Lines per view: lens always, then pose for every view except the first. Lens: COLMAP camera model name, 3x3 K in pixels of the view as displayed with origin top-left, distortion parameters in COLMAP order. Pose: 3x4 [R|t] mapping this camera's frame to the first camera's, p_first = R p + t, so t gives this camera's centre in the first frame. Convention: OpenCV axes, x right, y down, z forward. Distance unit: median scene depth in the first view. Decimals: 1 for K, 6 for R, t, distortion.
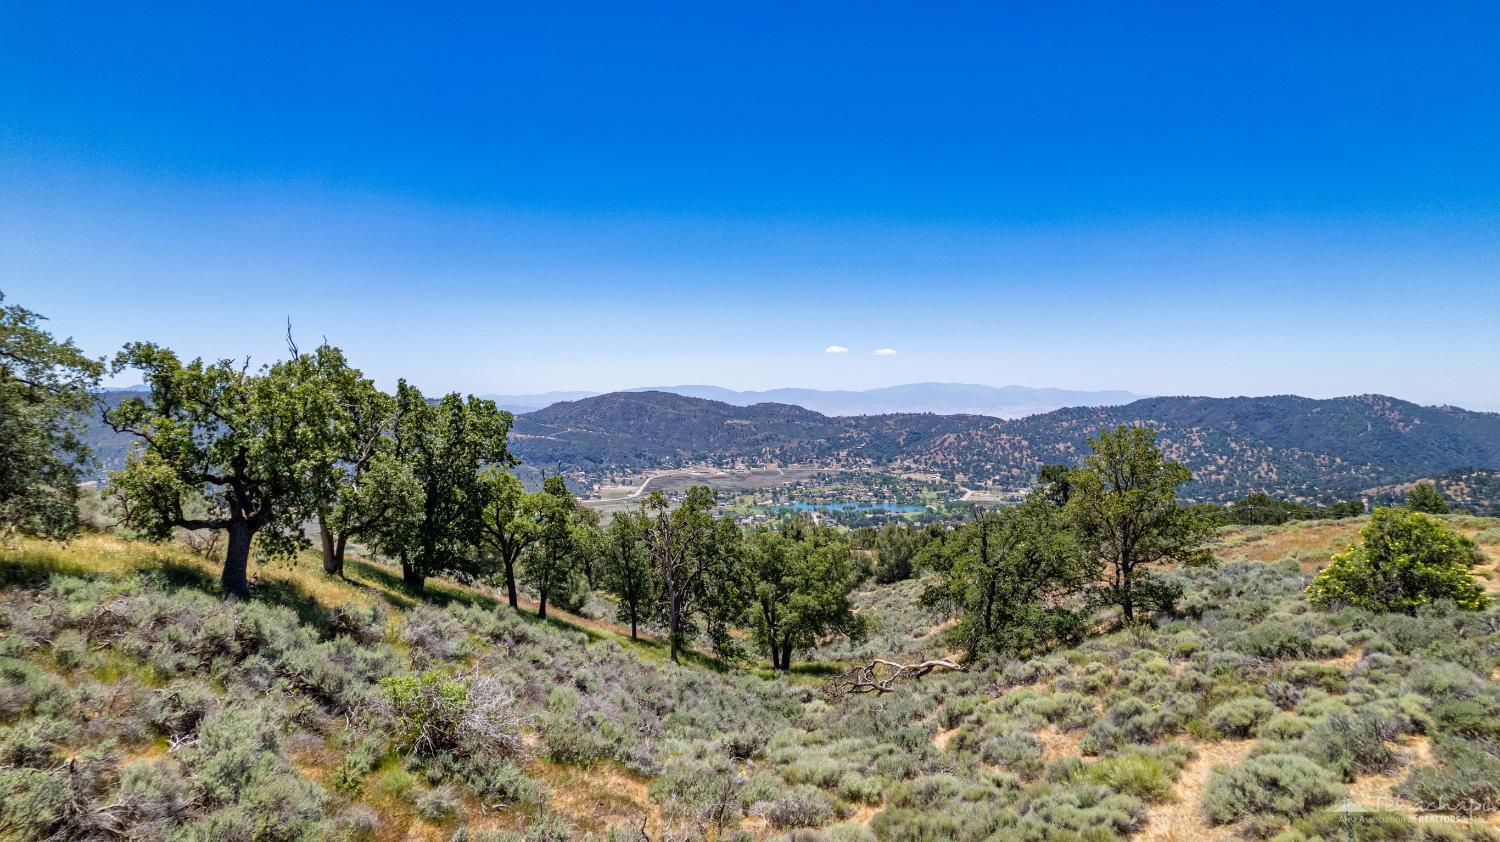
lens RADIAL K [[952.8, 0, 748.7], [0, 952.8, 430.1], [0, 0, 1]] dist [-0.064379, 0.065403]
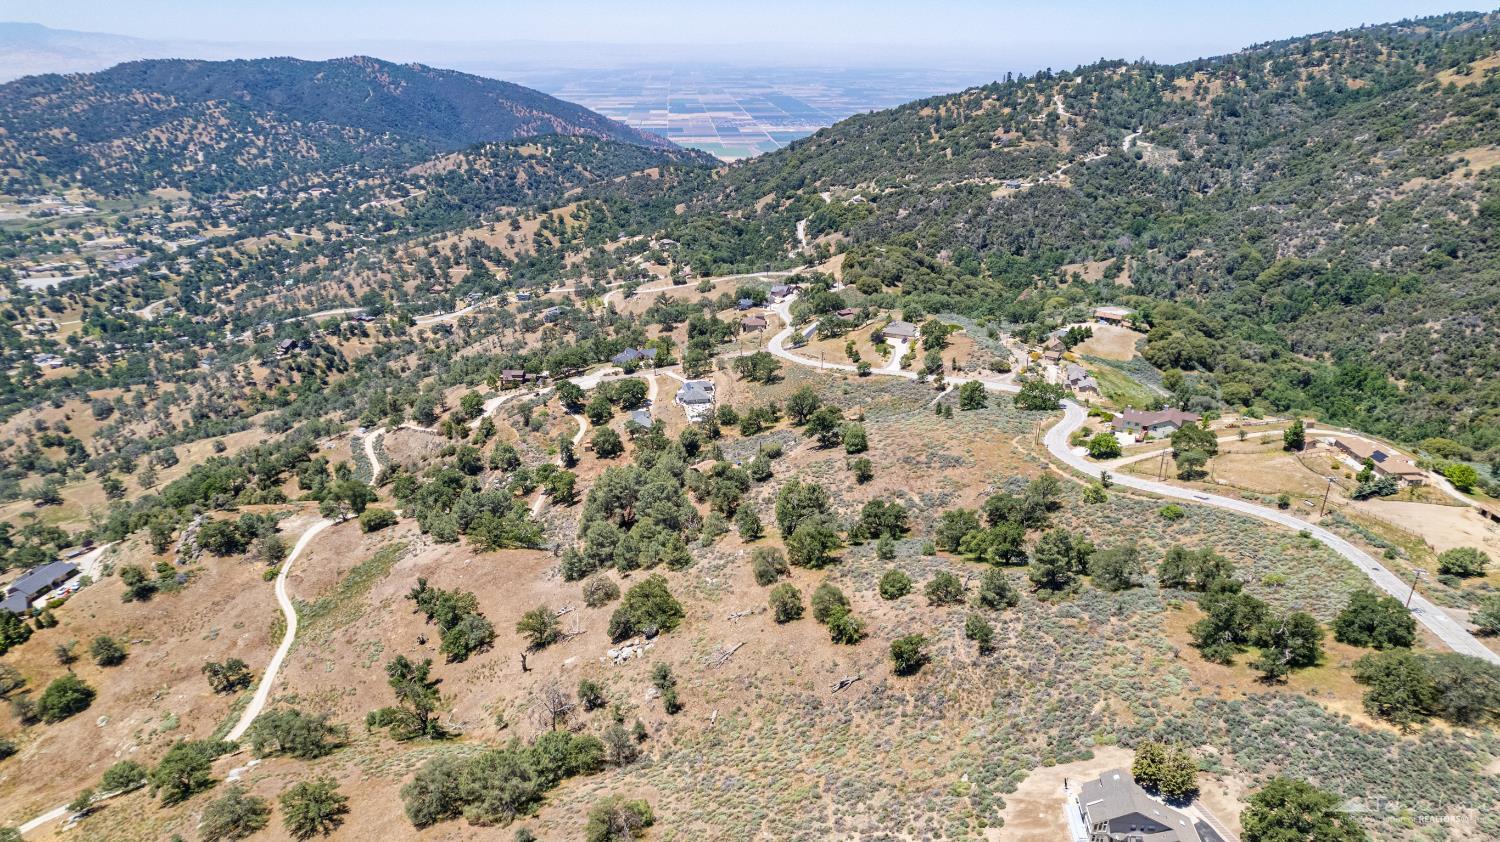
lens RADIAL K [[952.8, 0, 750.7], [0, 952.8, 425.4], [0, 0, 1]] dist [-0.064379, 0.065403]
pose [[0.550427, -0.315854, 0.772830, -0.061647], [0.023731, 0.931220, 0.363685, -0.030498], [-0.834546, -0.181842, 0.520064, -0.003678]]
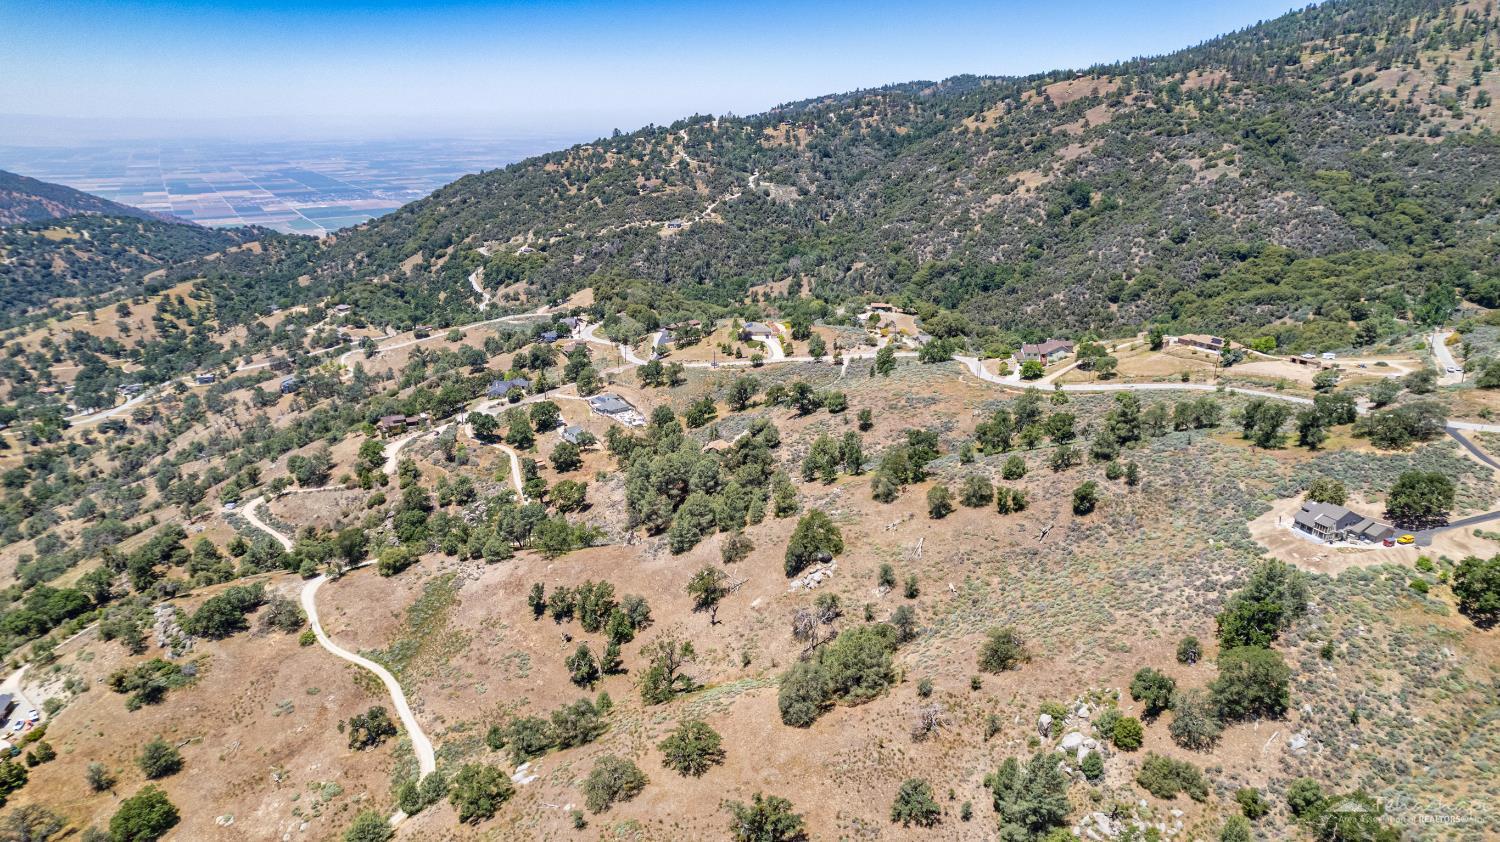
lens RADIAL K [[952.8, 0, 750.5], [0, 952.8, 419.1], [0, 0, 1]] dist [-0.064379, 0.065403]
pose [[0.113319, -0.311474, 0.943474, -0.088177], [0.033552, 0.950248, 0.309681, -0.027396], [-0.992992, -0.003437, 0.118132, 0.031380]]
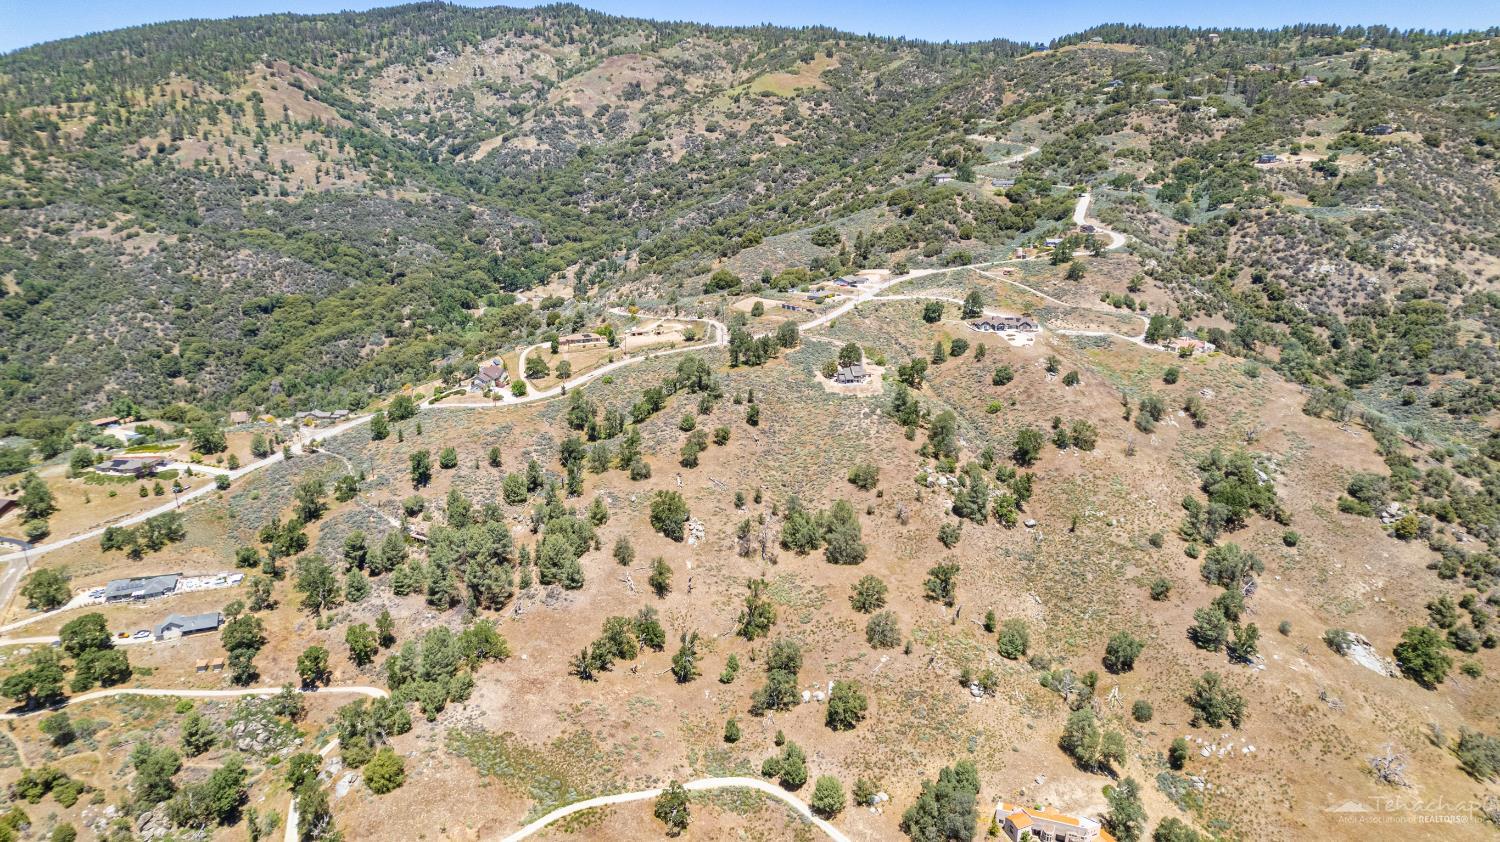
lens RADIAL K [[952.8, 0, 753.0], [0, 952.8, 424.6], [0, 0, 1]] dist [-0.064379, 0.065403]
pose [[-0.932957, -0.084844, 0.349847, -0.060094], [0.026975, 0.952621, 0.302963, -0.033074], [-0.358976, 0.292088, -0.886465, 0.119718]]
